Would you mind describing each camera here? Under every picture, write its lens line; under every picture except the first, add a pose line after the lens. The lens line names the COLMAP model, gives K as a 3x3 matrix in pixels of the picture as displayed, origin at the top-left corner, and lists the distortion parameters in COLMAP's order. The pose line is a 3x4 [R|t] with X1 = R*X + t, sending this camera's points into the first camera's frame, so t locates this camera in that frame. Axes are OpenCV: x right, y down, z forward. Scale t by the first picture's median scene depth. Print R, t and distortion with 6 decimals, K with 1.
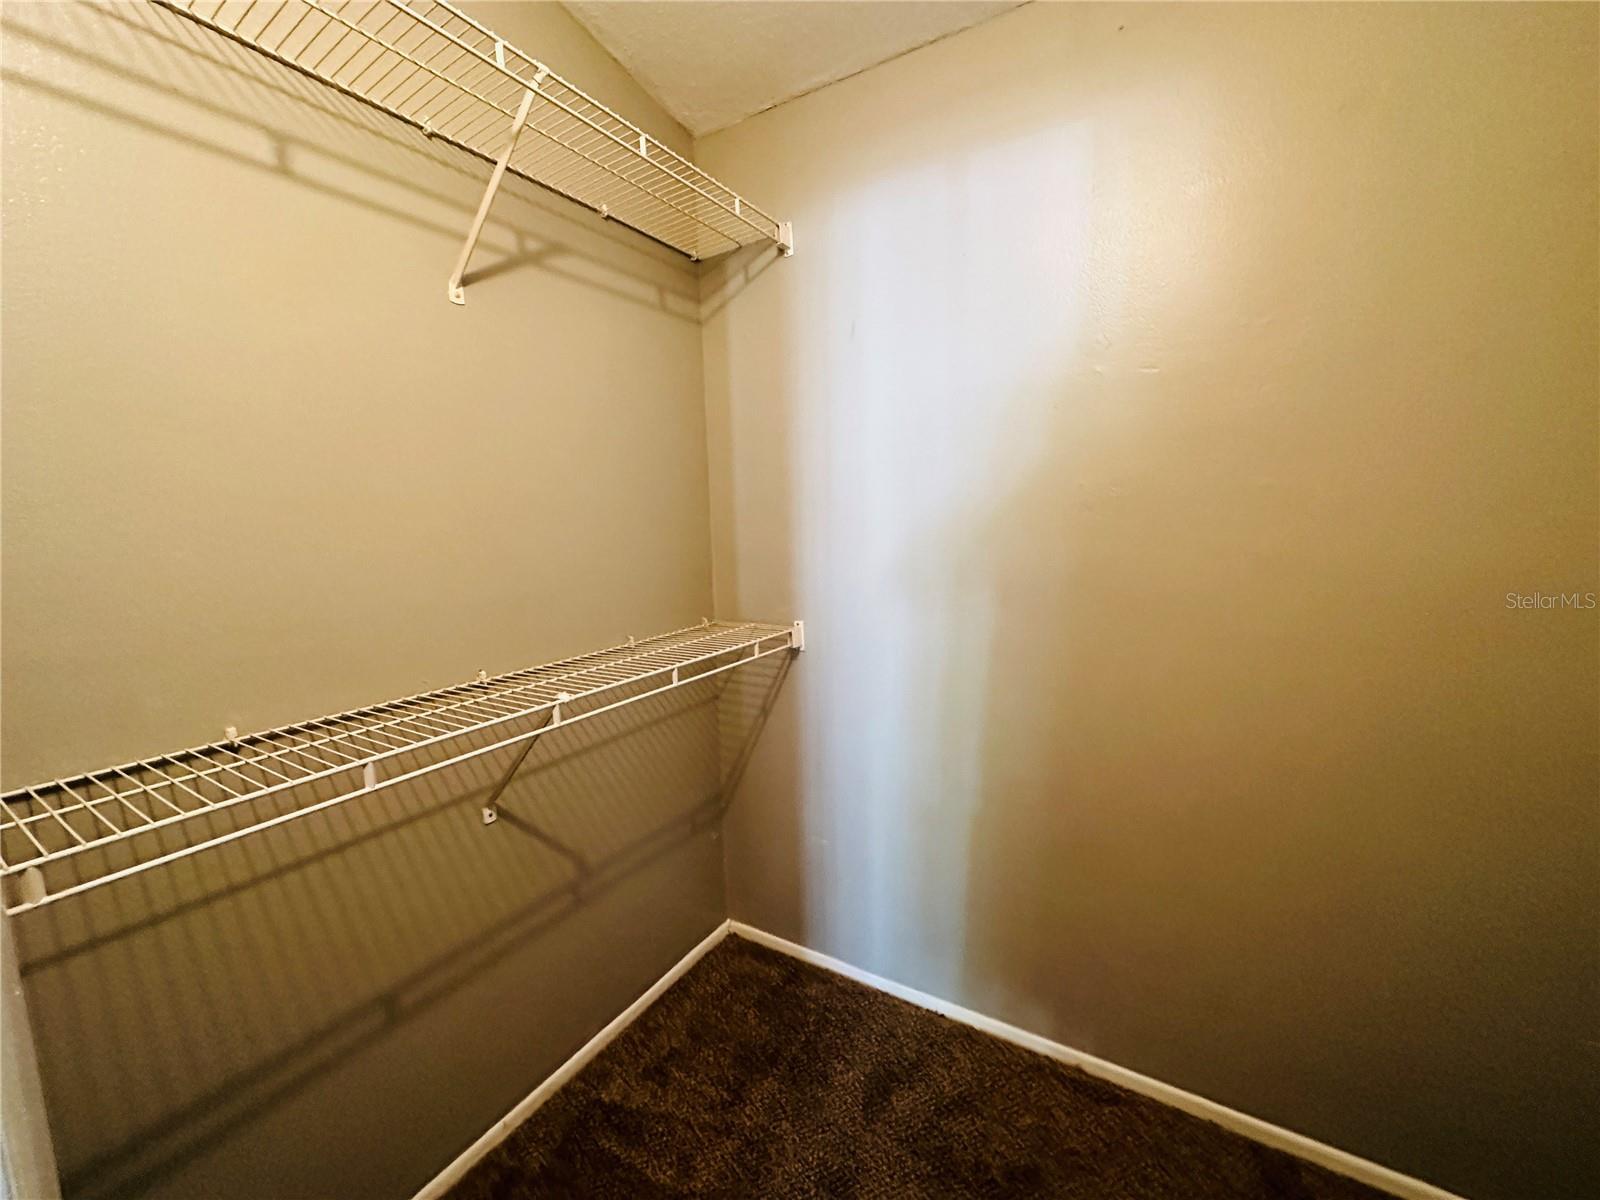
lens RADIAL K [[638.9, 0, 800.4], [0, 638.9, 597.7], [0, 0, 1]] dist [-0.002455, -0.000020]
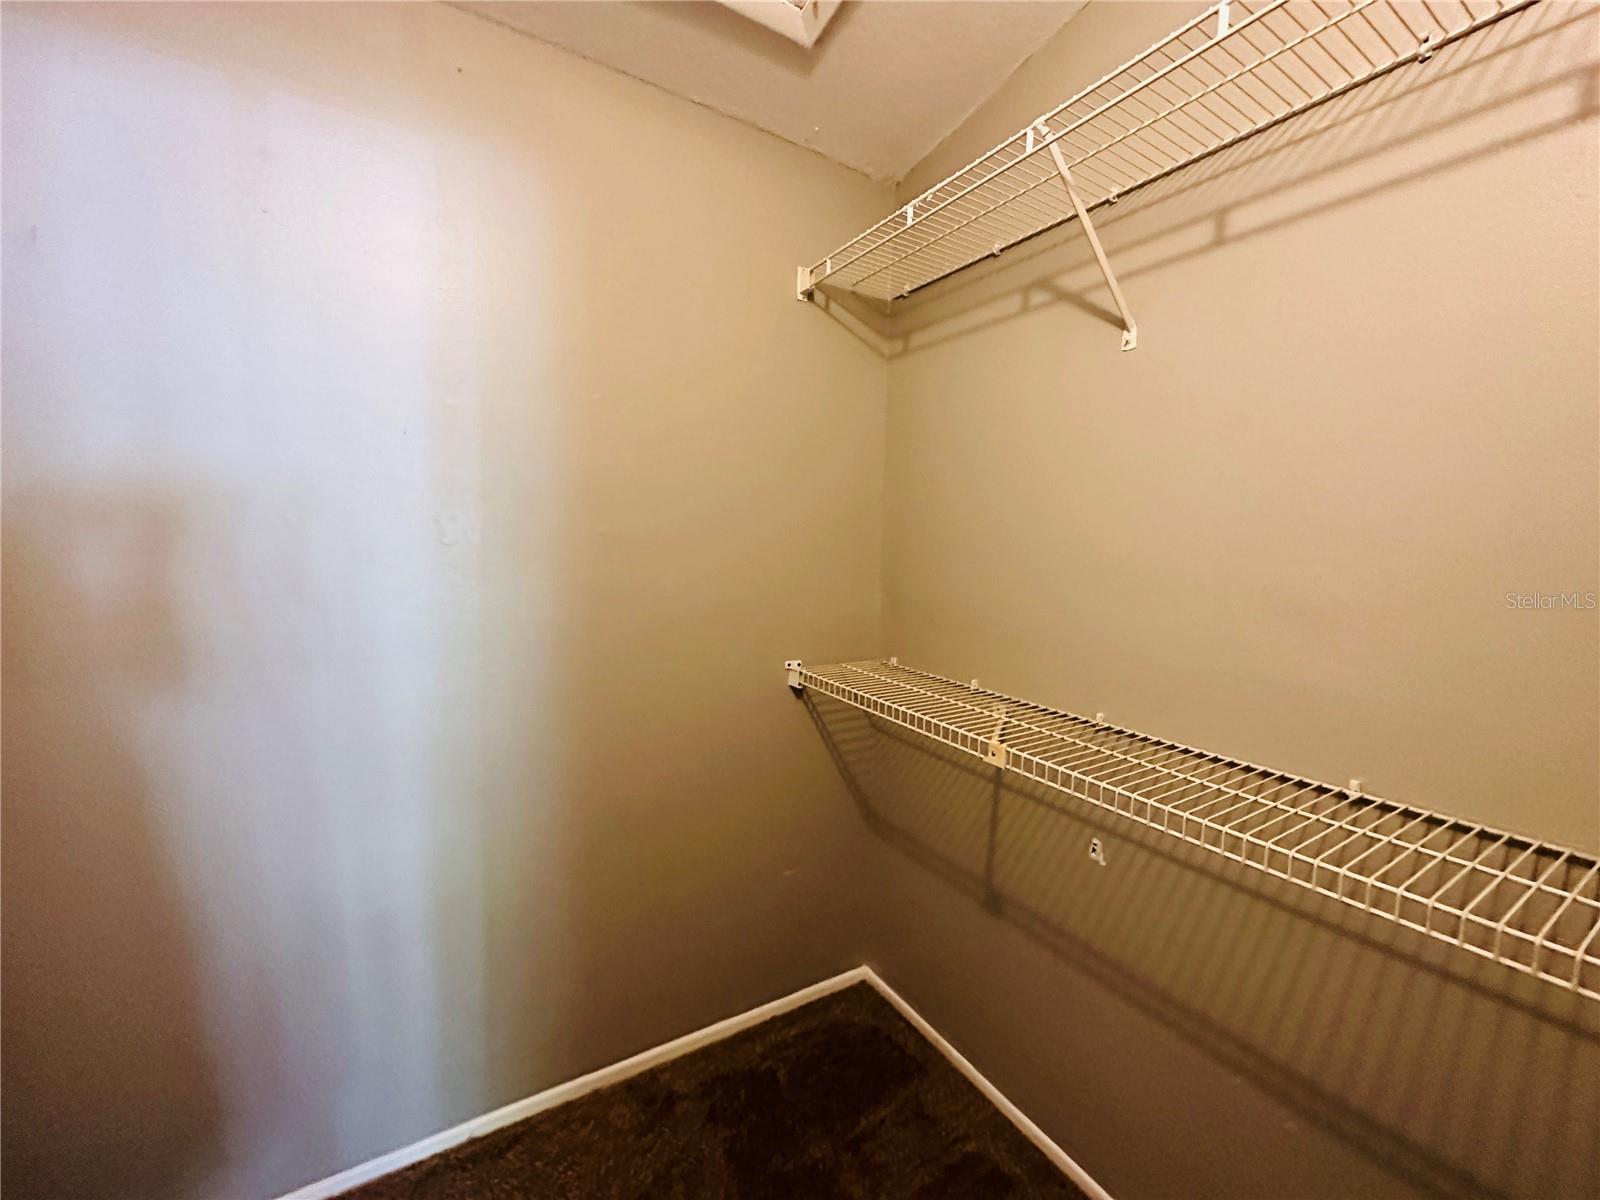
lens RADIAL K [[638.9, 0, 800.4], [0, 638.9, 597.7], [0, 0, 1]] dist [-0.002455, -0.000020]
pose [[-0.445079, 0.093055, -0.890643, 0.616173], [-0.130195, 0.977294, 0.167170, -0.146535], [0.885976, 0.190361, -0.422858, 0.973970]]
